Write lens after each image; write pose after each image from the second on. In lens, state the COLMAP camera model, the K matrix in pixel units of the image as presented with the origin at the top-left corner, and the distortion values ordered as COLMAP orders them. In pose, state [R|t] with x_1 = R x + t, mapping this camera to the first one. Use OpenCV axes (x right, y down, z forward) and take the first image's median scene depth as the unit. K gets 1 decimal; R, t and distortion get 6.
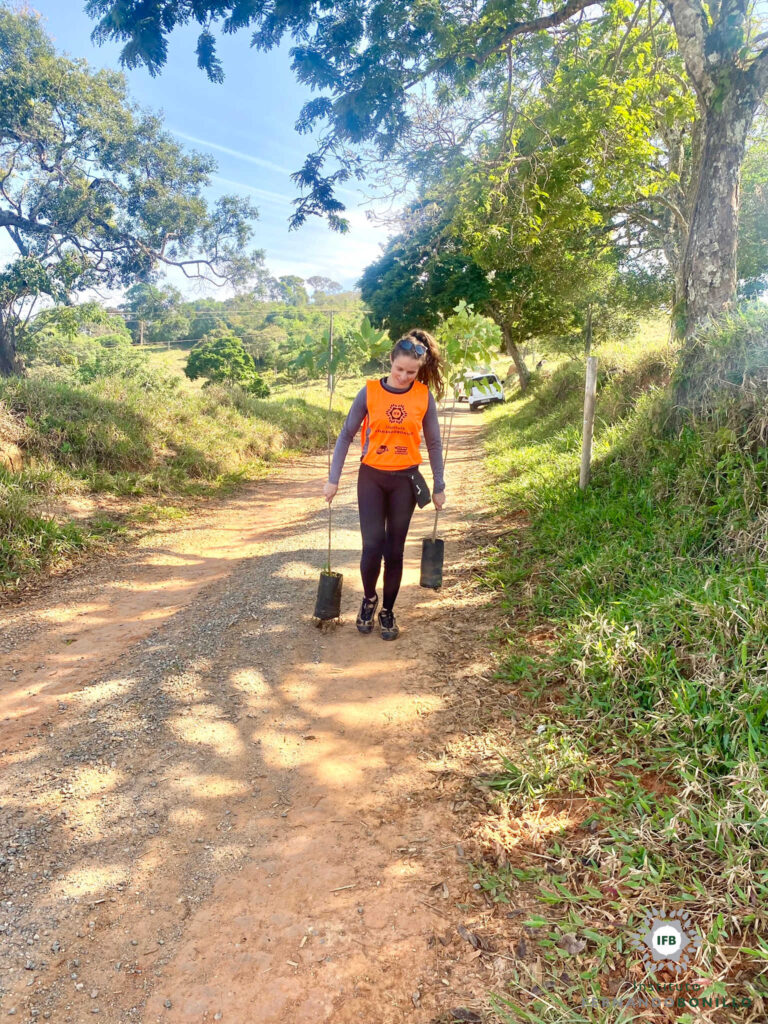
lens RADIAL K [[1086.7, 0, 384.0], [0, 1086.7, 512.0], [0, 0, 1]] dist [-0.000962, -0.018872]
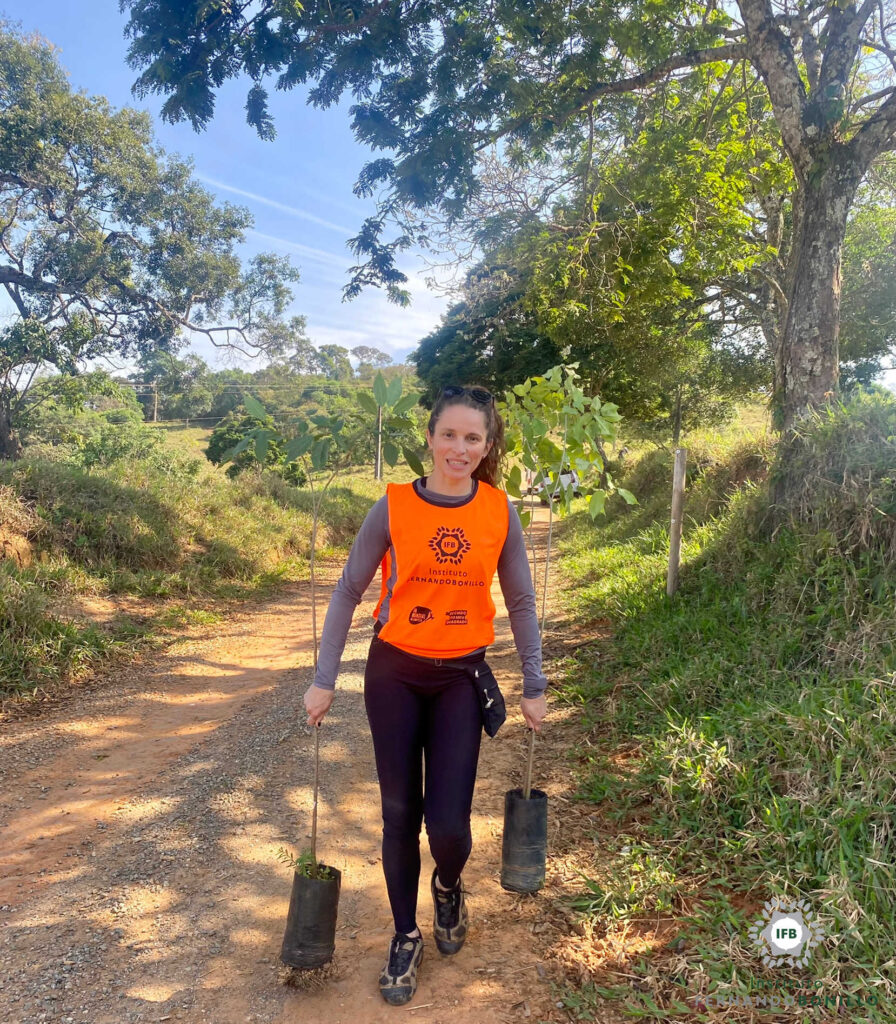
lens RADIAL K [[1444.3, 0, 448.0], [0, 1444.3, 512.0], [0, 0, 1]] dist [0.026230, -0.156474]
pose [[0.999546, 0.014720, 0.026277, -0.030894], [-0.012502, 0.996500, -0.082650, 0.010301], [-0.027402, 0.082284, 0.996232, -0.176977]]
